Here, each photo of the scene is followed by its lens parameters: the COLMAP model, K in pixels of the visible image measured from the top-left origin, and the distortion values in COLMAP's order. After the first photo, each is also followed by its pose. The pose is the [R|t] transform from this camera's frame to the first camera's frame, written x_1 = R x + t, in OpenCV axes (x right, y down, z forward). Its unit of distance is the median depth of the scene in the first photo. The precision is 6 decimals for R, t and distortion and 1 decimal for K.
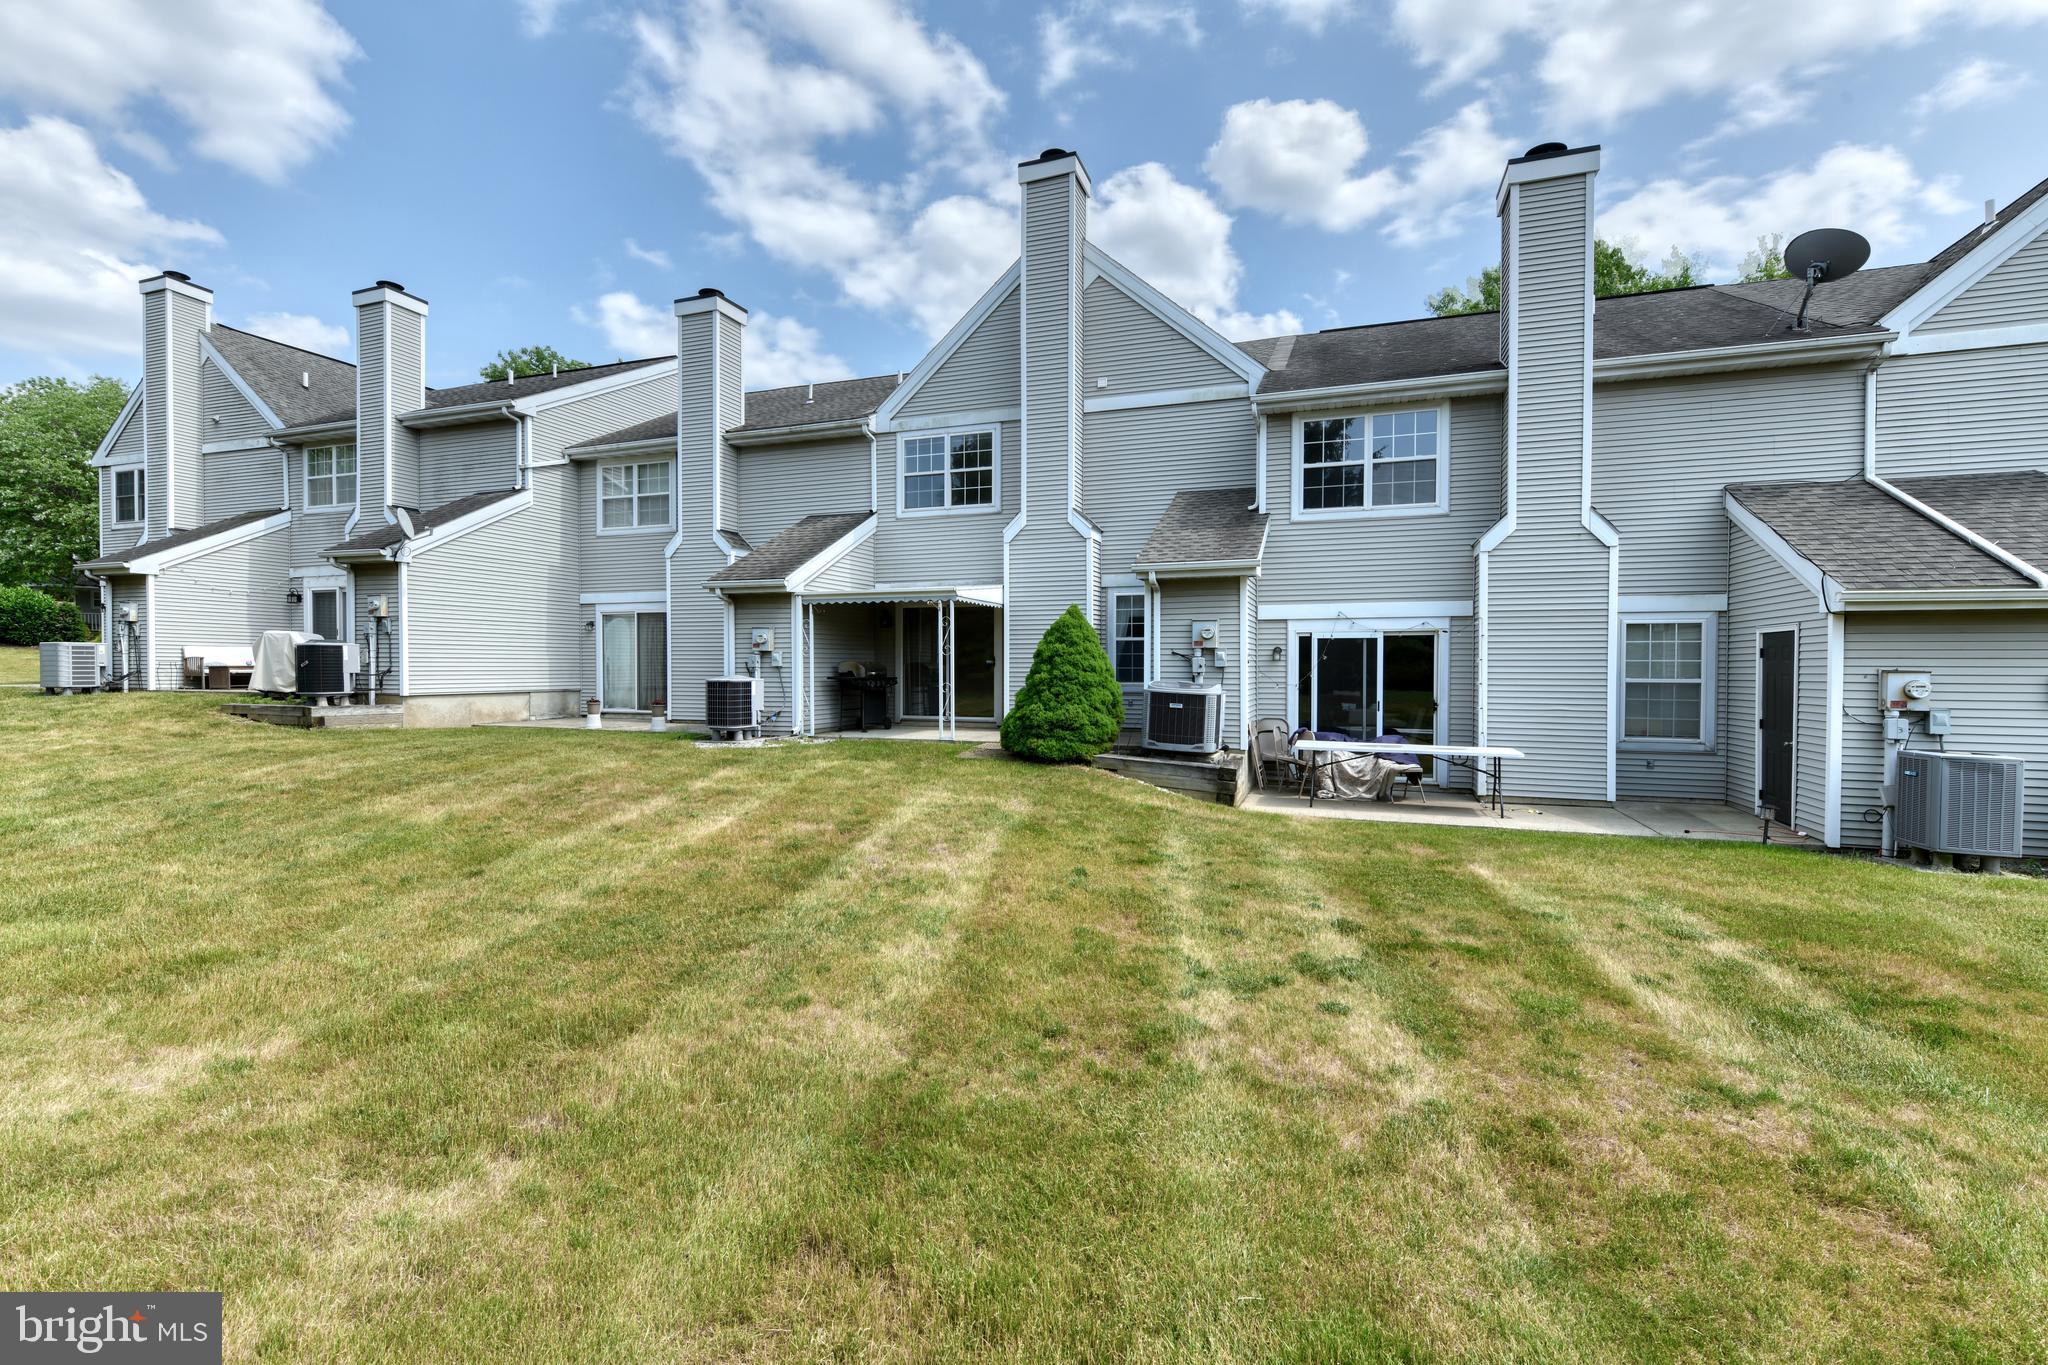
lens RADIAL K [[895.8, 0, 1026.8], [0, 895.8, 683.2], [0, 0, 1]] dist [0.002382, -0.000694]
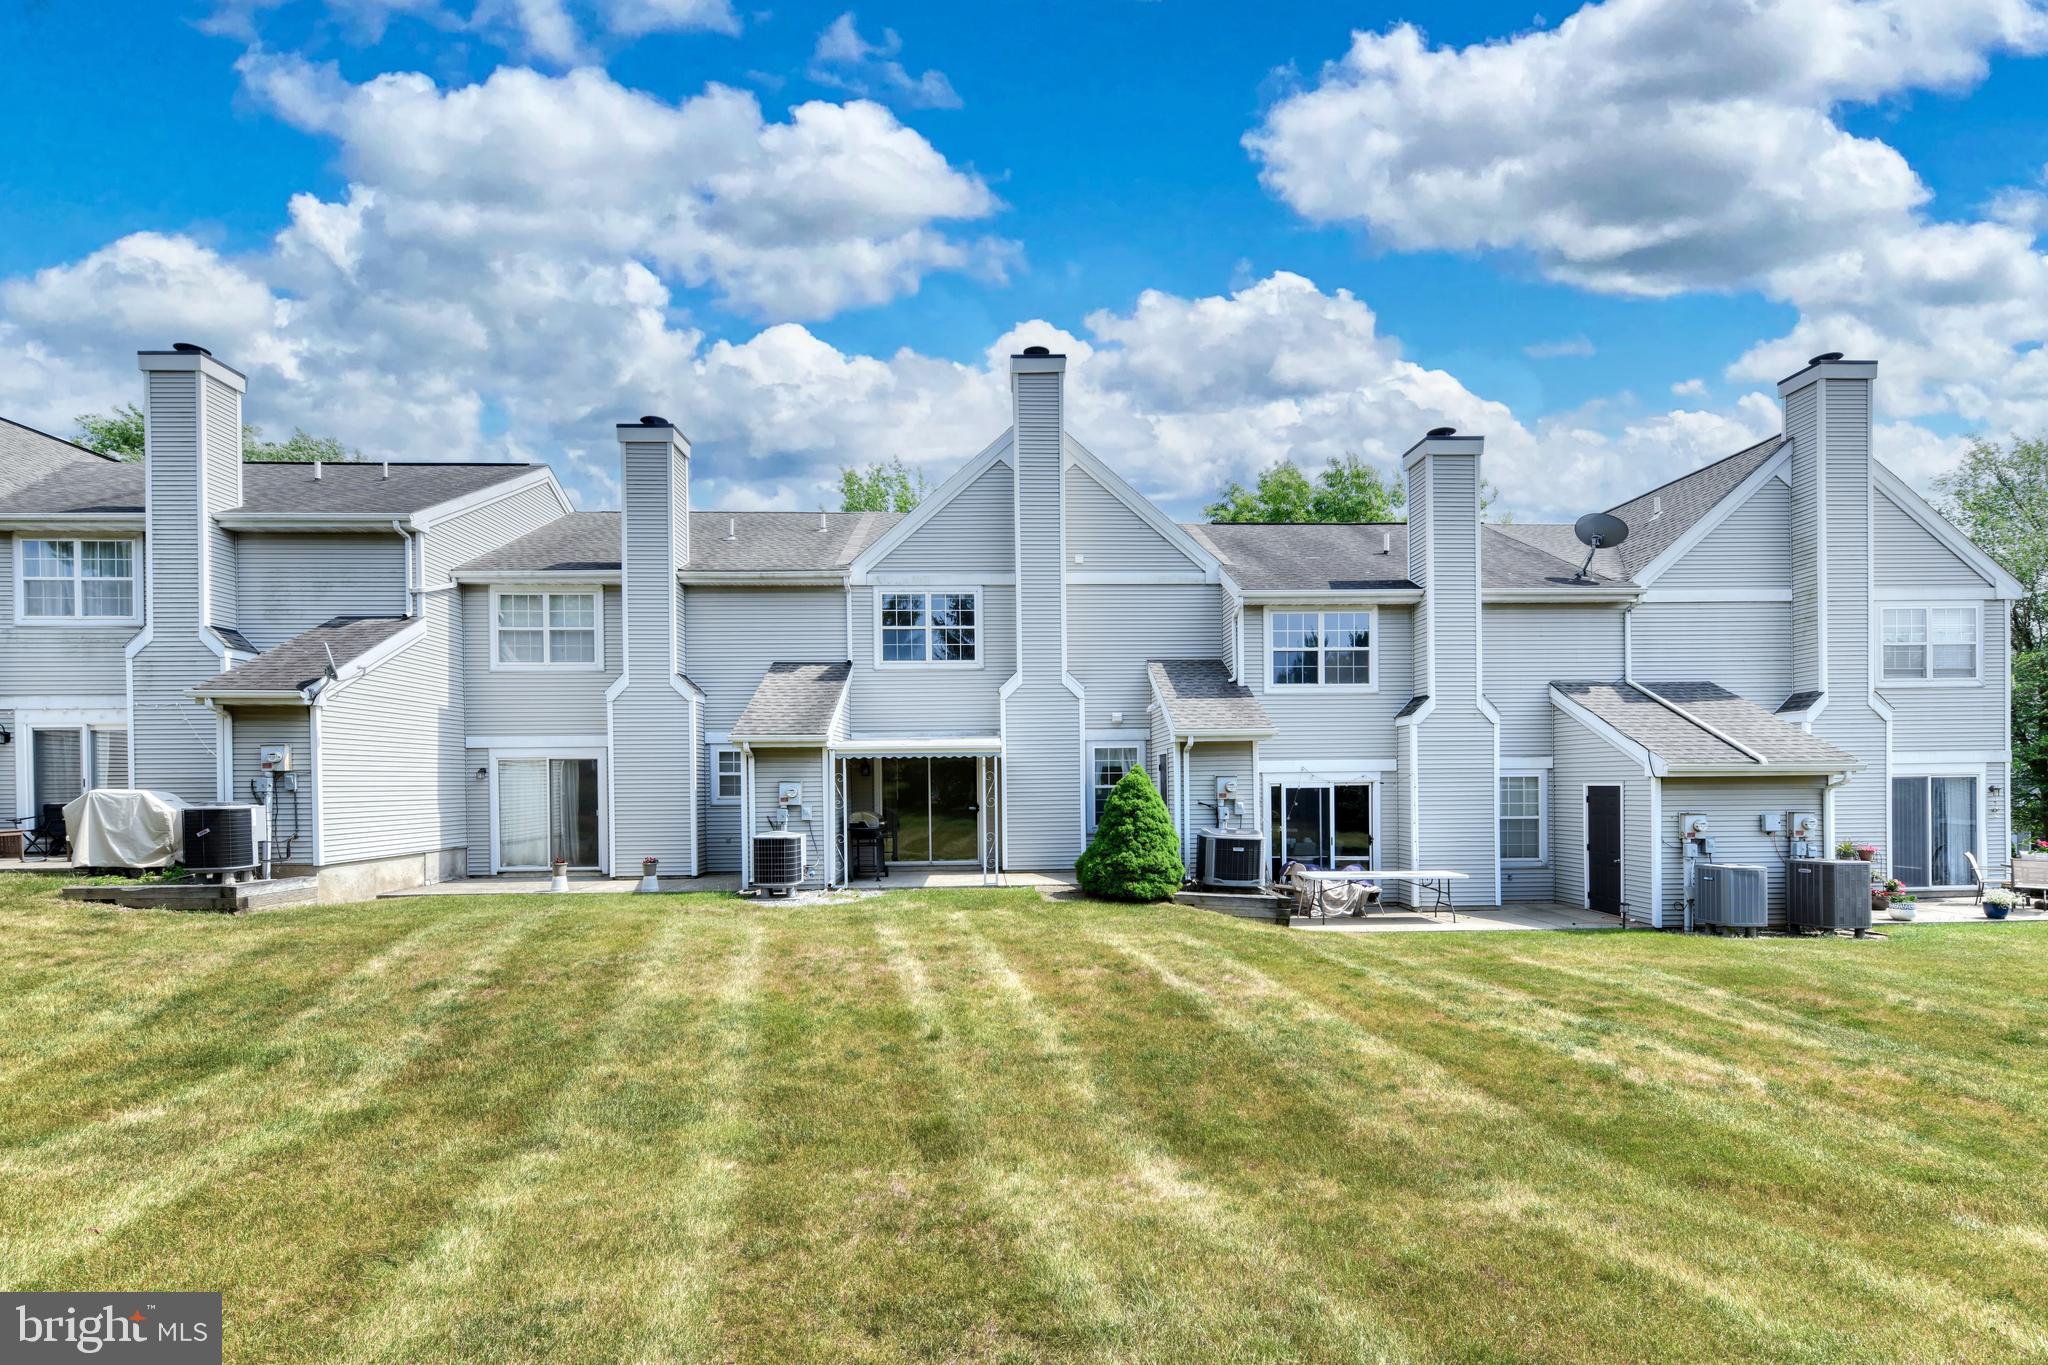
lens RADIAL K [[928.6, 0, 1030.1], [0, 928.6, 788.8], [0, 0, 1]] dist [0.002710, 0.000376]
pose [[0.927444, -0.014284, 0.373688, -0.529529], [0.019775, 0.999745, -0.010865, -0.045912], [-0.373438, 0.017466, 0.927491, -0.066722]]
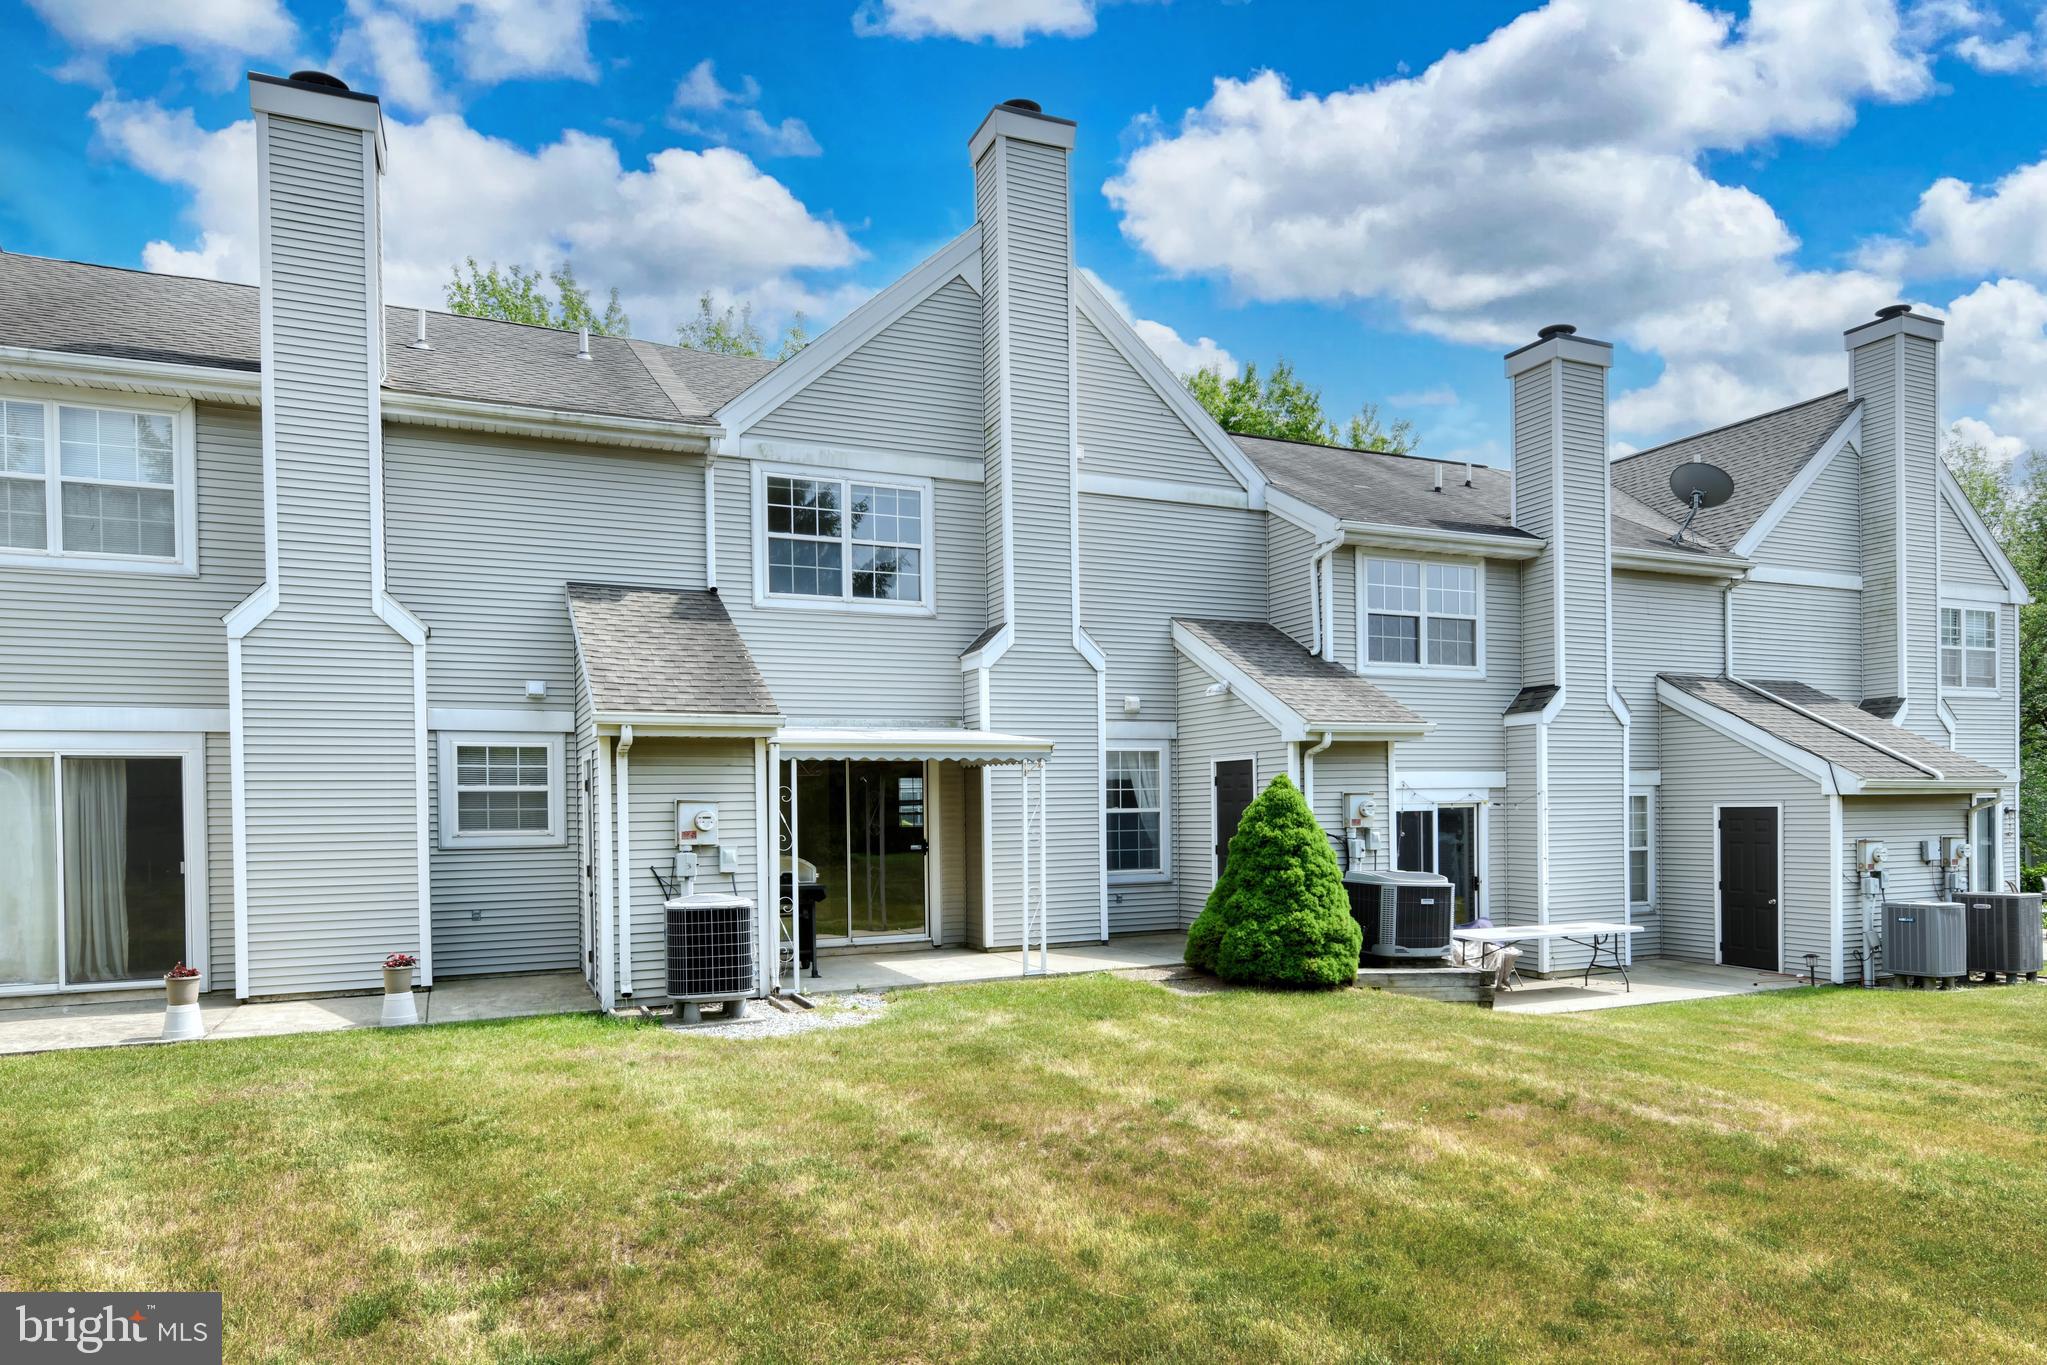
lens RADIAL K [[1278.8, 0, 1074.1], [0, 1278.8, 825.2], [0, 0, 1]] dist [-0.000579, 0.000173]
pose [[0.707339, -0.021909, 0.706535, -0.825813], [0.027823, 0.999608, 0.003142, -0.053548], [-0.706326, 0.017435, 0.707672, 0.369479]]
